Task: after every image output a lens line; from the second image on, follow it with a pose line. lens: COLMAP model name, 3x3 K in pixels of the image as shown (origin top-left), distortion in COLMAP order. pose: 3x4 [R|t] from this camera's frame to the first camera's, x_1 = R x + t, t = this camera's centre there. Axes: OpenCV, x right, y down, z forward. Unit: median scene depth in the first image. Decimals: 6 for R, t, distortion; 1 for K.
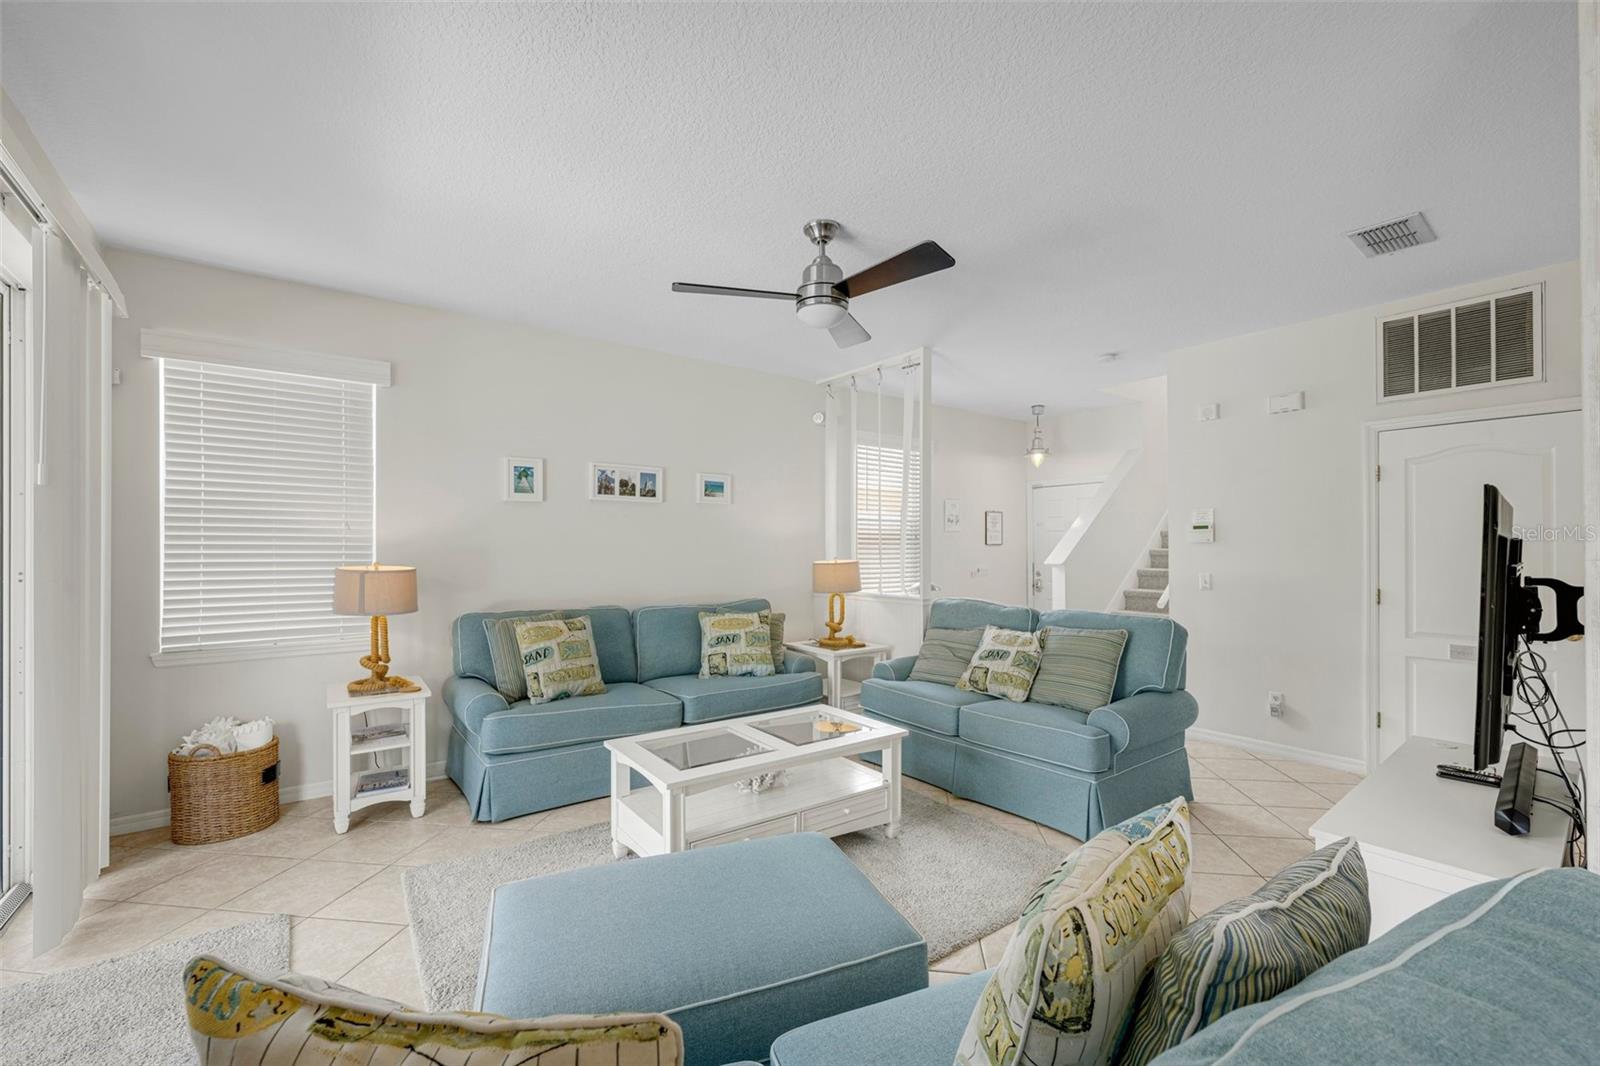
lens RADIAL K [[651.7, 0, 797.4], [0, 651.7, 546.1], [0, 0, 1]] dist [0.000249, -0.000056]
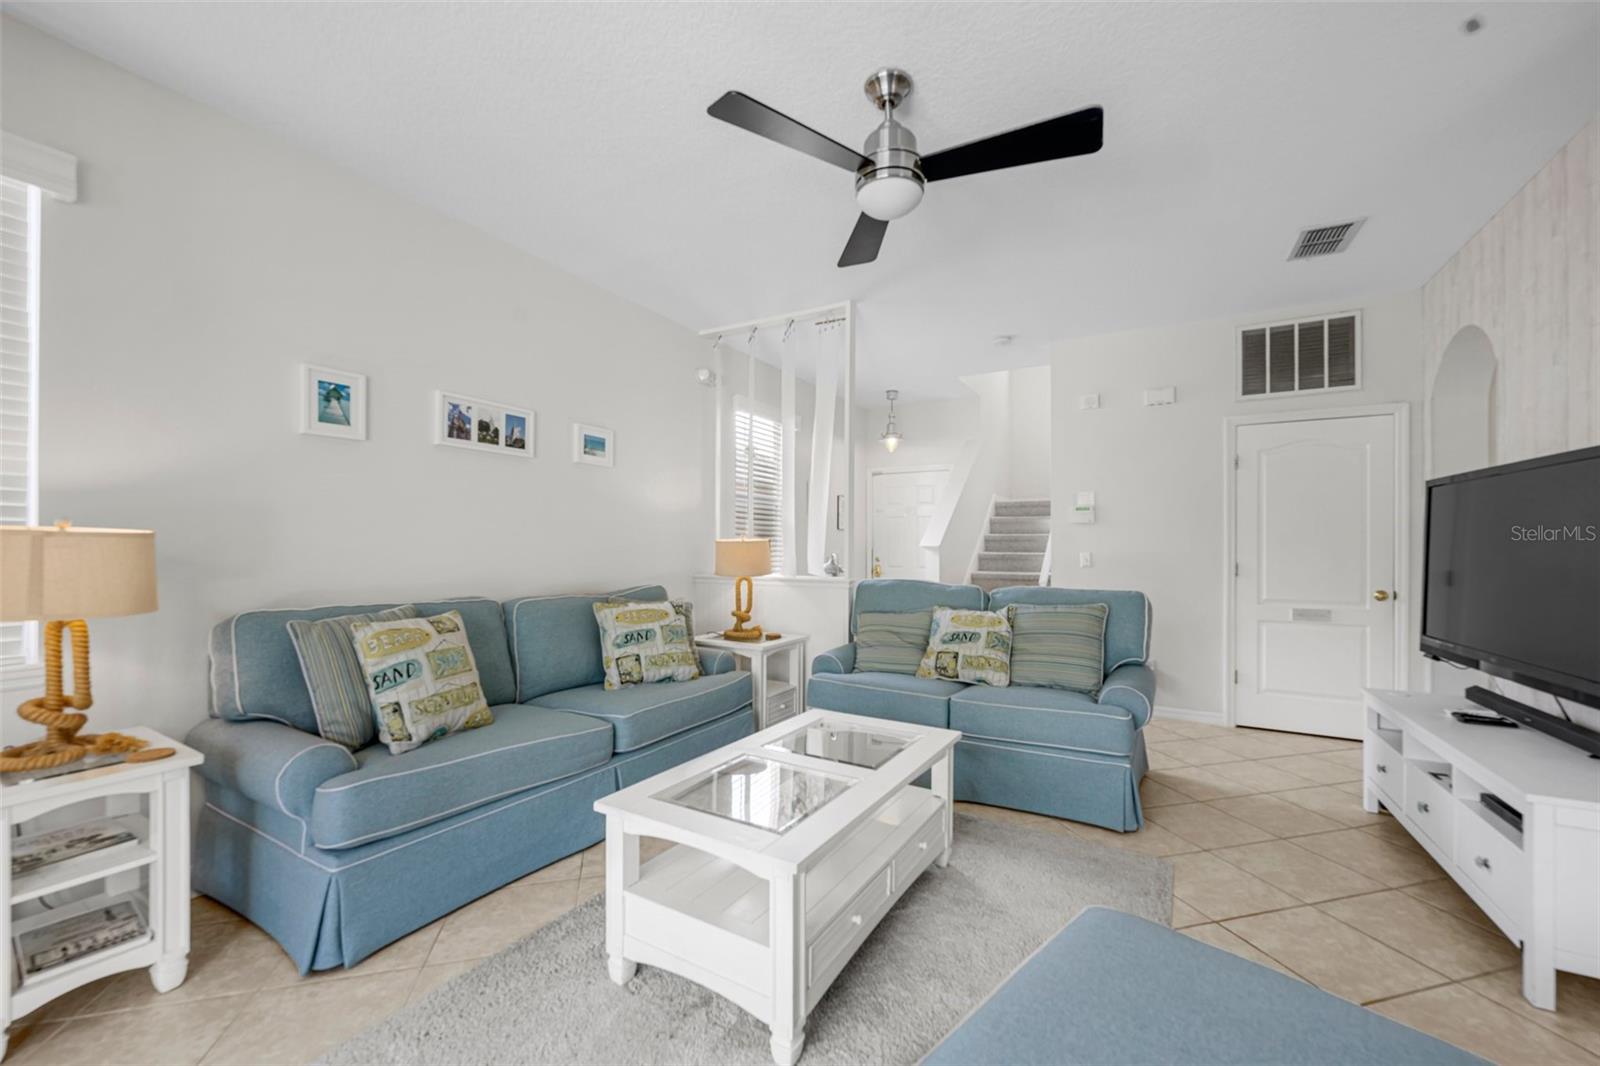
lens RADIAL K [[636.3, 0, 788.8], [0, 636.3, 543.5], [0, 0, 1]] dist [-0.000039, -0.000058]
pose [[0.923269, 0.005443, 0.384115, -0.268383], [-0.005591, 0.999984, -0.000731, 0.037267], [-0.384113, -0.001472, 0.923285, 0.271110]]
